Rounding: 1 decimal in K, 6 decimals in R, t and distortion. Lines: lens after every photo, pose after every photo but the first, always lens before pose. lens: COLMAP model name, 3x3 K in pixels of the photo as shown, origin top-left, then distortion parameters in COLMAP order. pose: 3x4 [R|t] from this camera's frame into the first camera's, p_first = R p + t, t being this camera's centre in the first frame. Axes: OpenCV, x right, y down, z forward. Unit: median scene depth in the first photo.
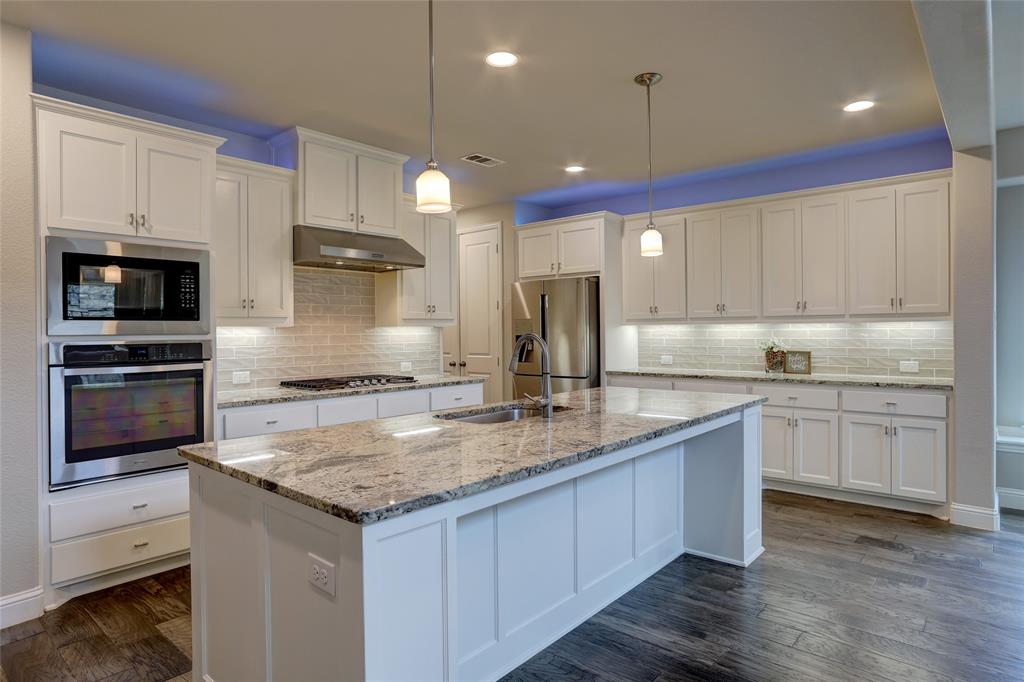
lens RADIAL K [[585.7, 0, 511.1], [0, 585.7, 332.1], [0, 0, 1]] dist [-0.031318, 0.015862]
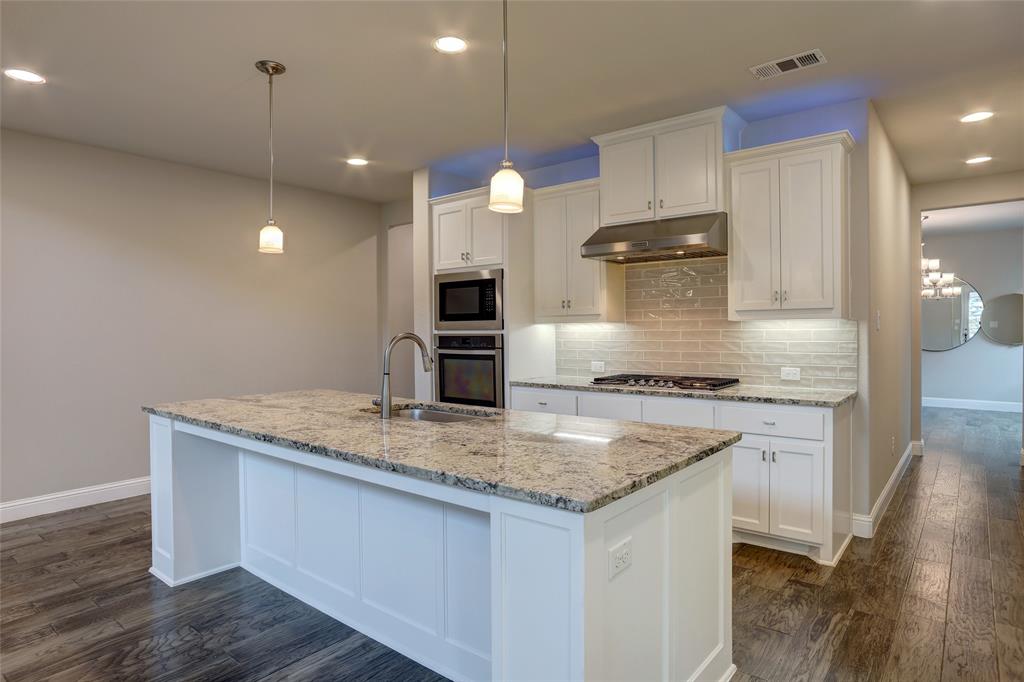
lens RADIAL K [[585.7, 0, 501.9], [0, 585.7, 336.2], [0, 0, 1]] dist [-0.031318, 0.015862]
pose [[0.031563, 0.018722, -0.999326, 0.667603], [0.005245, 0.999808, 0.018897, -0.005608], [0.999488, -0.005837, 0.031458, 0.743019]]
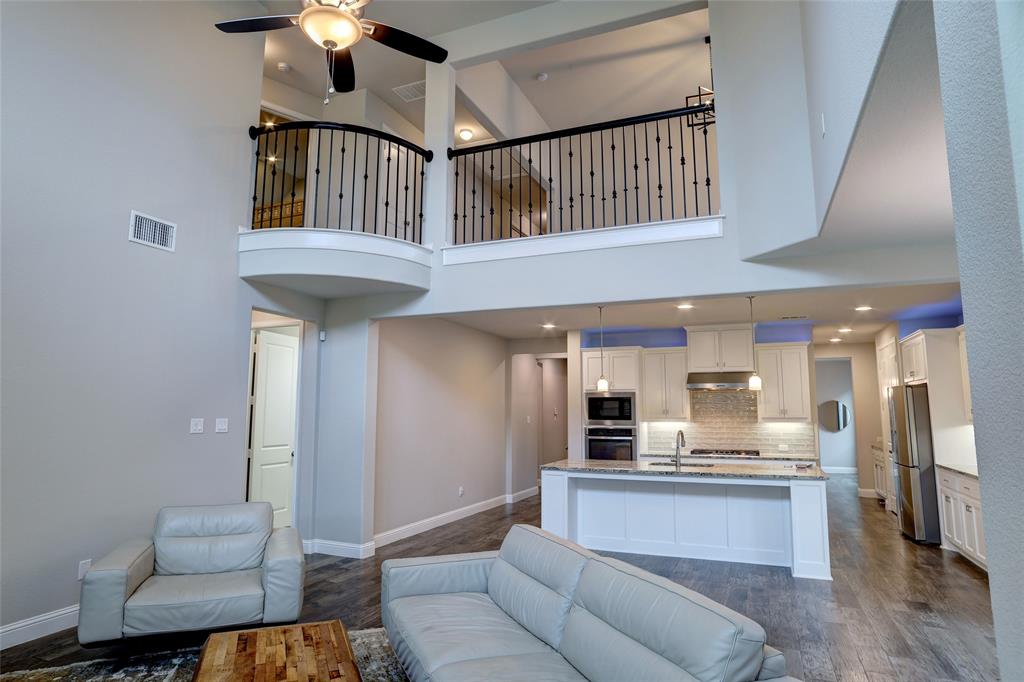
lens RADIAL K [[585.7, 0, 512.5], [0, 585.7, 348.6], [0, 0, 1]] dist [-0.031318, 0.015862]
pose [[0.306826, -0.093173, -0.947194, 1.347839], [-0.007545, 0.994927, -0.100312, -0.053973], [0.951736, 0.037925, 0.304567, -0.220595]]
